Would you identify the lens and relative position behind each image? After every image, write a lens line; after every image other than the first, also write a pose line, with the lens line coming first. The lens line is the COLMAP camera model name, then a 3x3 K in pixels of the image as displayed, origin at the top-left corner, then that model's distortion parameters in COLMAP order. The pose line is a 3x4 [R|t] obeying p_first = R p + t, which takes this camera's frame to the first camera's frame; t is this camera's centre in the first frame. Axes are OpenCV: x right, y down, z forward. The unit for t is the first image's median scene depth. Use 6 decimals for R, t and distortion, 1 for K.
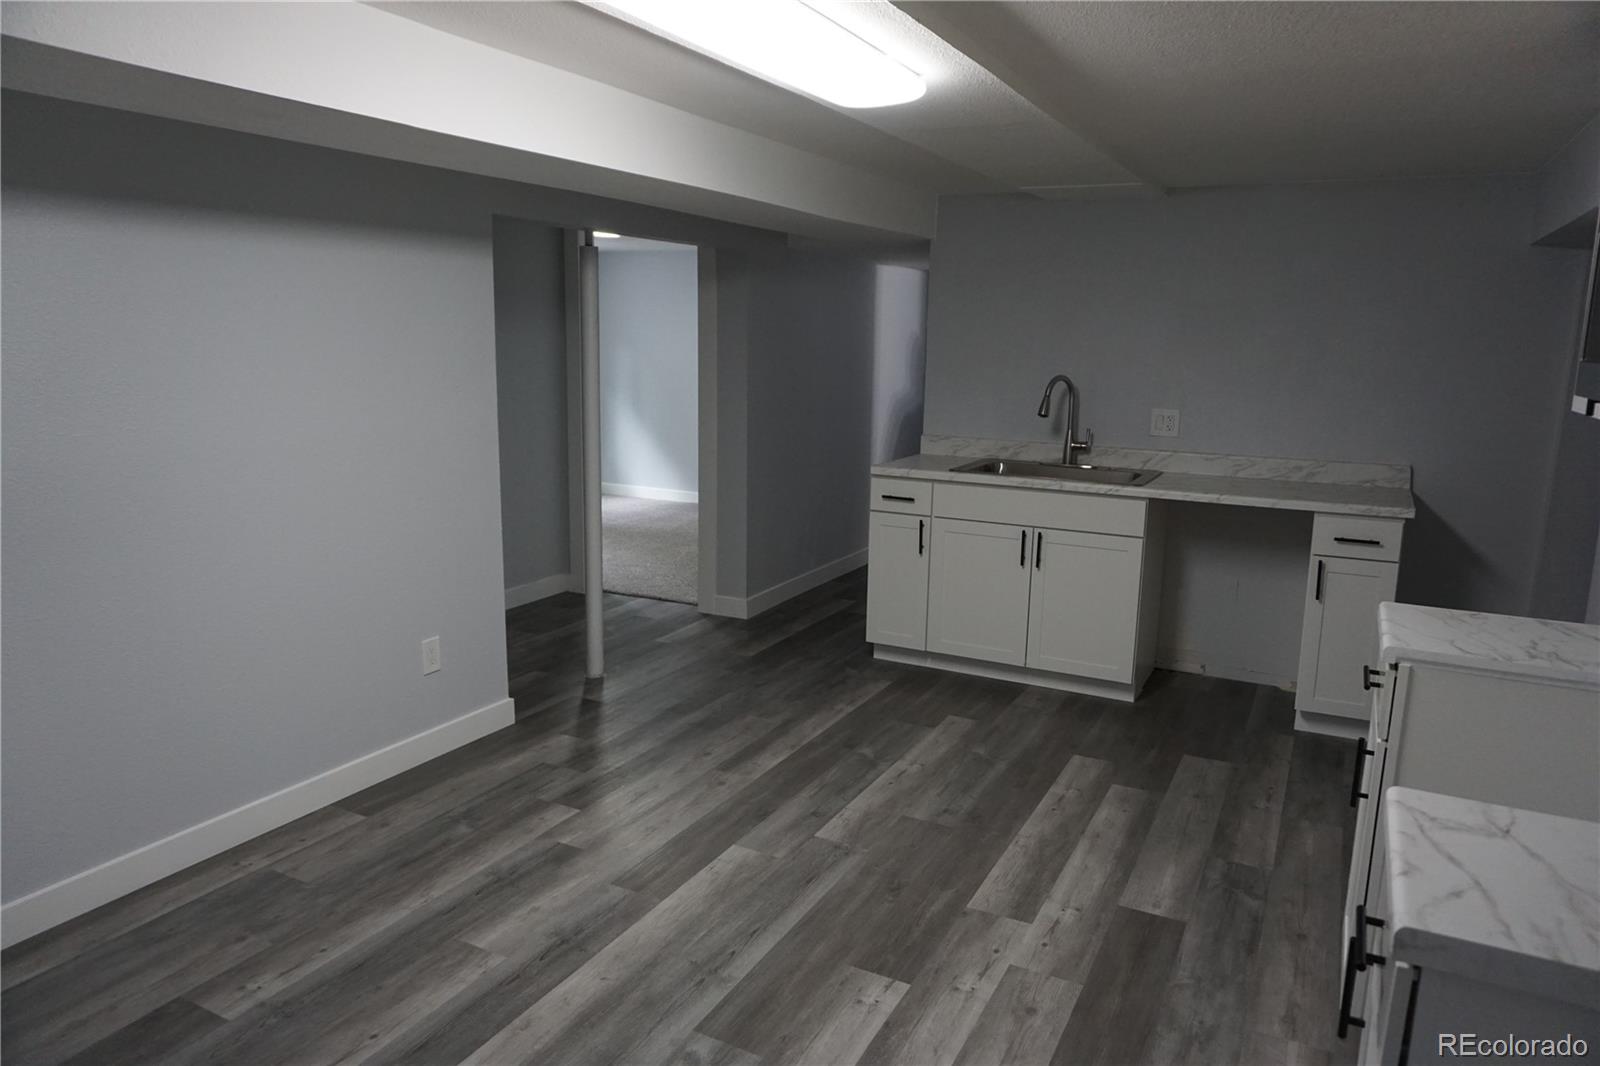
lens RADIAL K [[1063.2, 0, 800.0], [0, 1063.2, 533.0], [0, 0, 1]] dist [-0.057794, 0.037807]
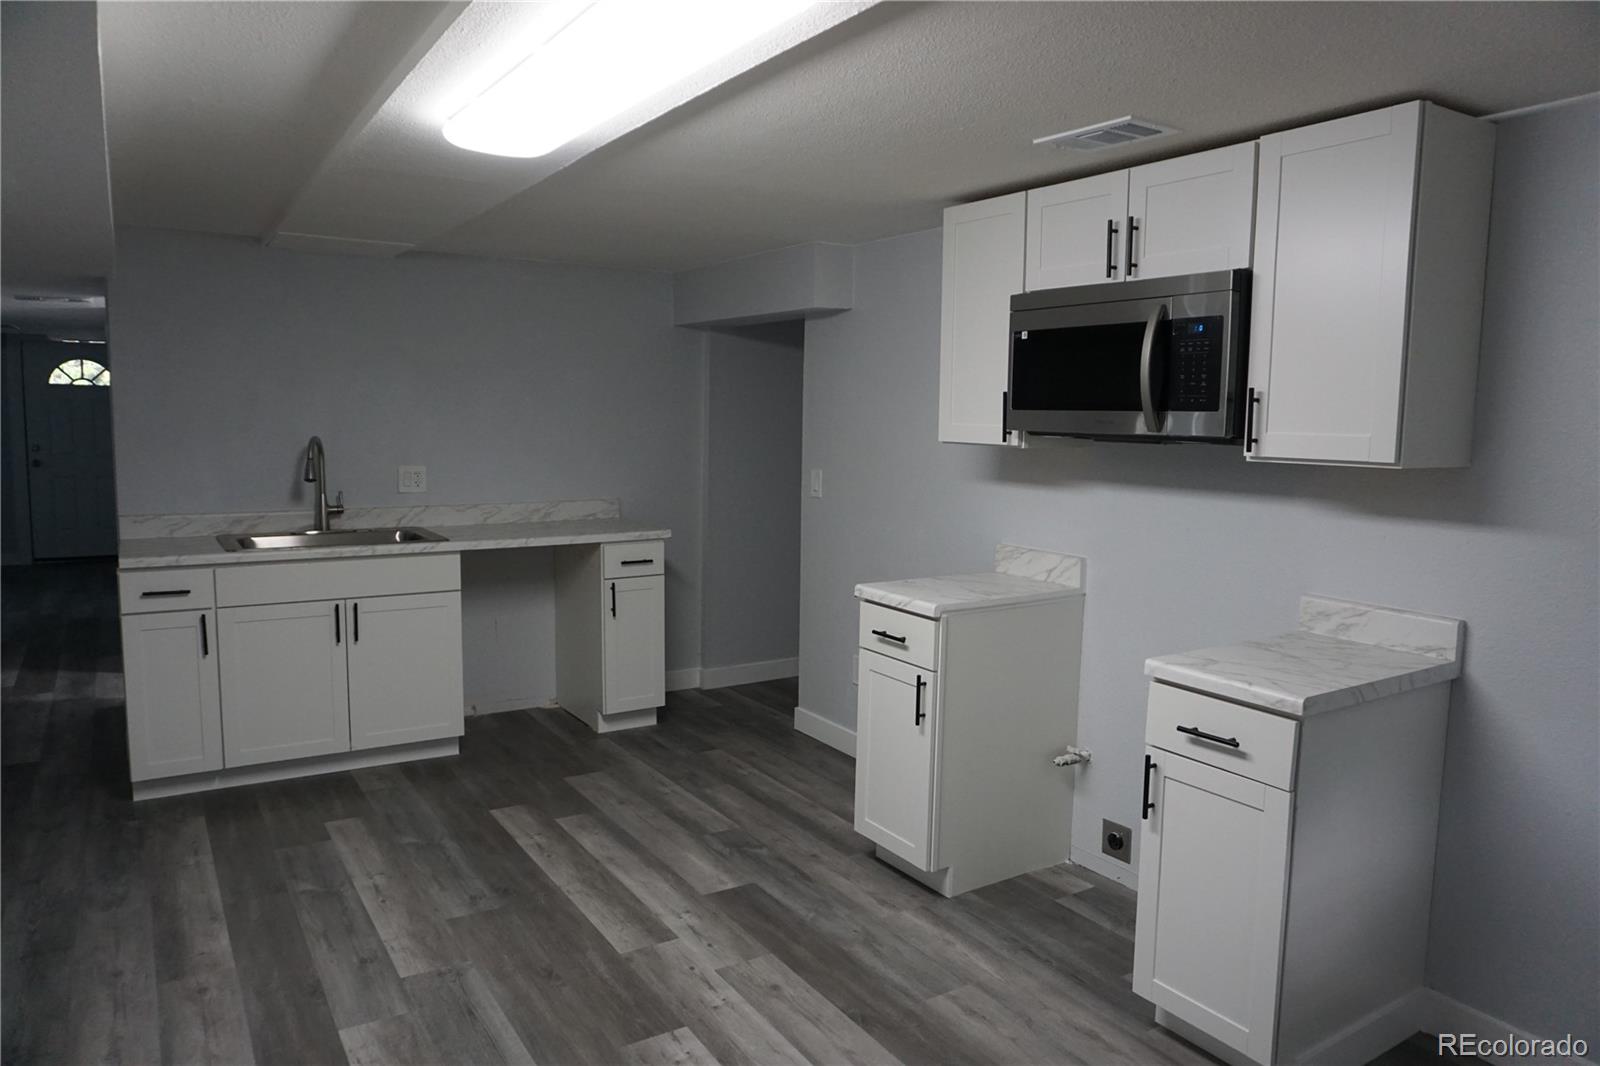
lens RADIAL K [[1063.2, 0, 800.0], [0, 1063.2, 533.0], [0, 0, 1]] dist [-0.057794, 0.037807]
pose [[0.496166, -0.107109, 0.861596, -0.419204], [0.152677, 0.987661, 0.034858, -0.038480], [-0.854698, 0.114251, 0.506397, 0.211664]]
